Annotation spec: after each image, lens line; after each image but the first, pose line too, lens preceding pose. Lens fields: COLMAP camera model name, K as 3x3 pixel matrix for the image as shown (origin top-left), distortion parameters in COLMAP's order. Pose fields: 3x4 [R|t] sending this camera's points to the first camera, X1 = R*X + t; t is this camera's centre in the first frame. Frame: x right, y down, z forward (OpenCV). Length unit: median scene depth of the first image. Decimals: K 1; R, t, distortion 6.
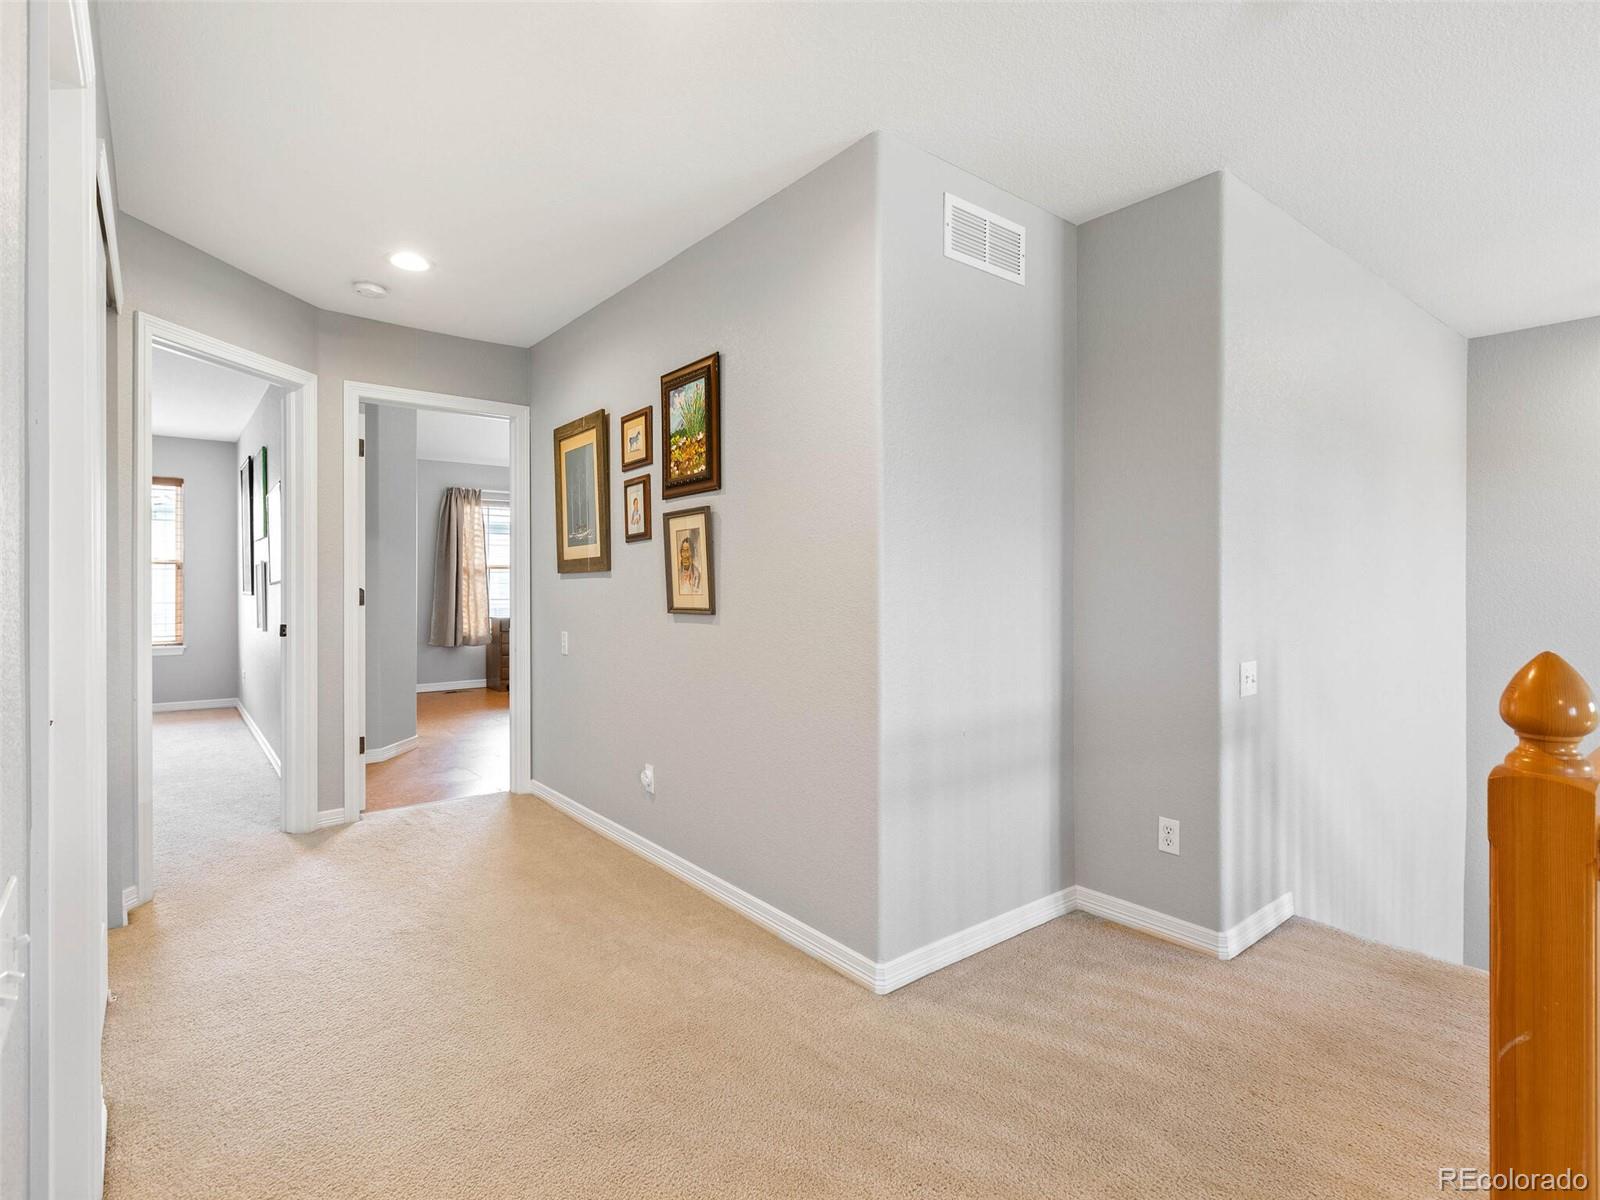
lens RADIAL K [[808.1, 0, 792.7], [0, 808.1, 588.9], [0, 0, 1]] dist [0.000107, 0.001050]
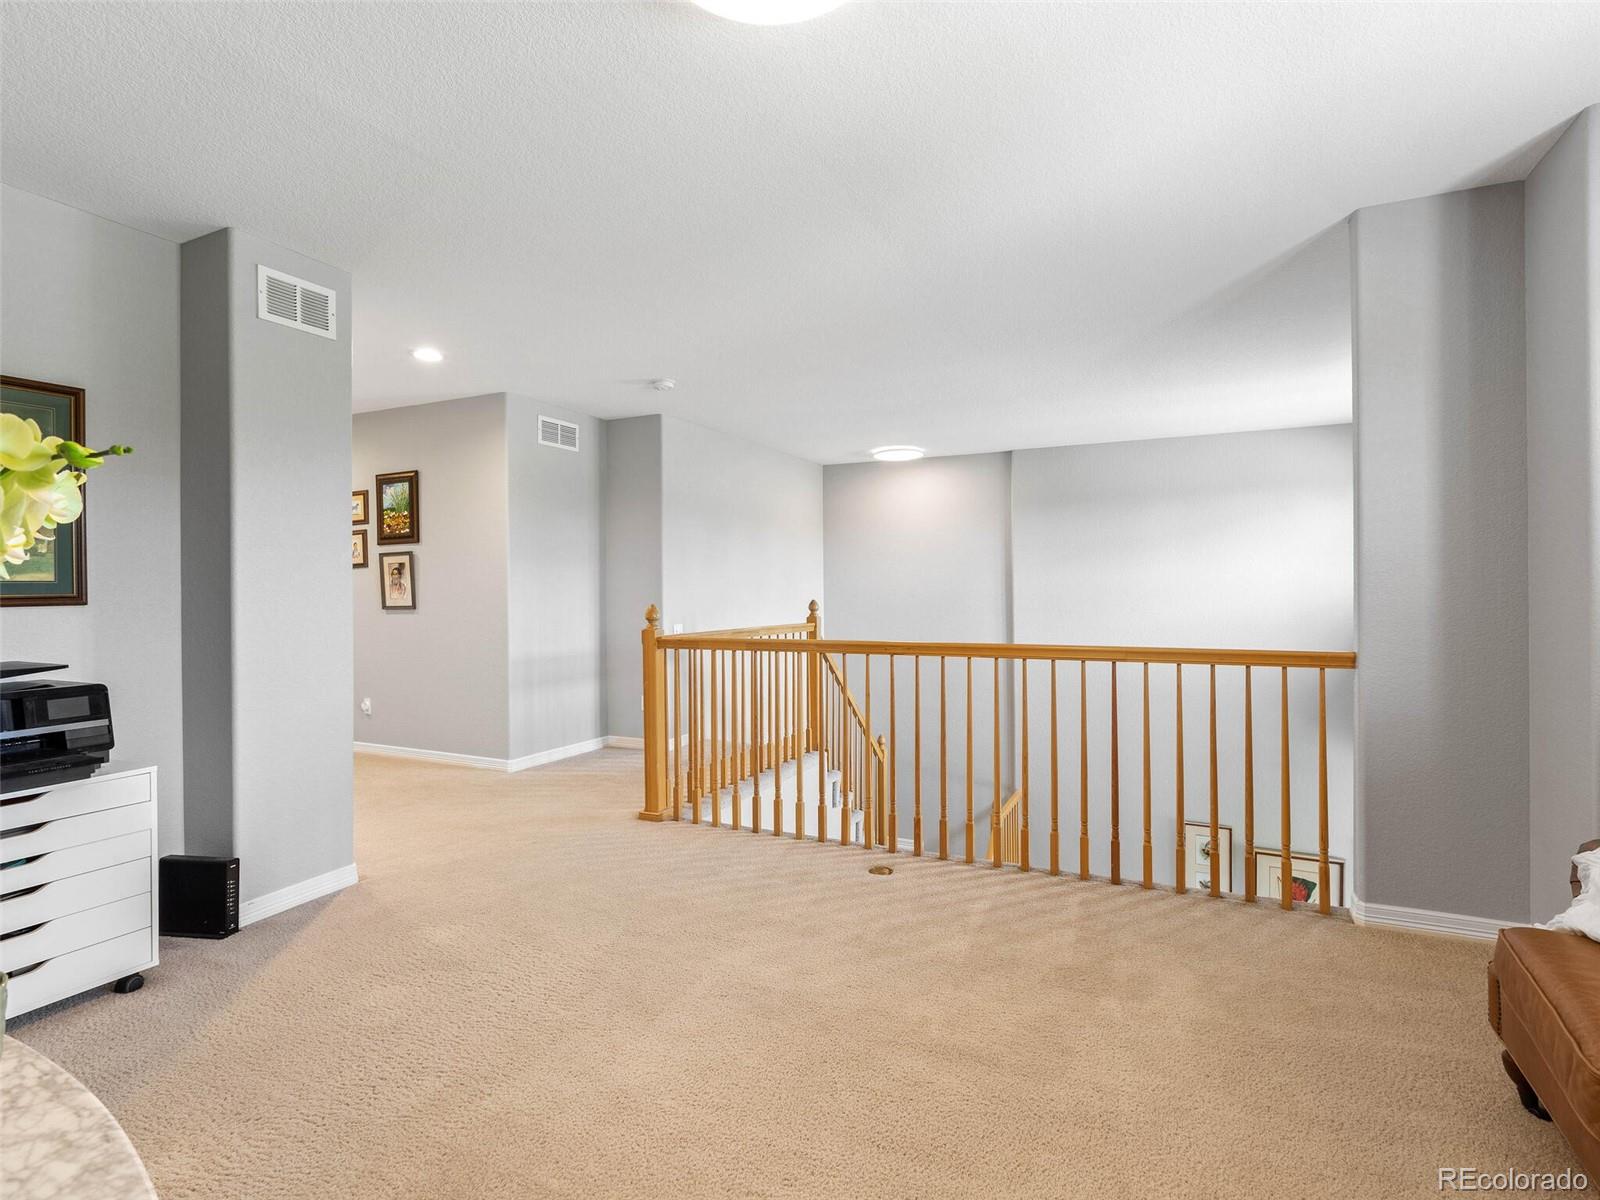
lens RADIAL K [[808.1, 0, 798.4], [0, 808.1, 590.3], [0, 0, 1]] dist [0.000107, 0.001050]
pose [[0.899803, -0.006877, 0.436242, -0.106659], [0.010545, 0.999926, -0.005988, 0.008556], [-0.436169, 0.009988, 0.899809, -1.002563]]
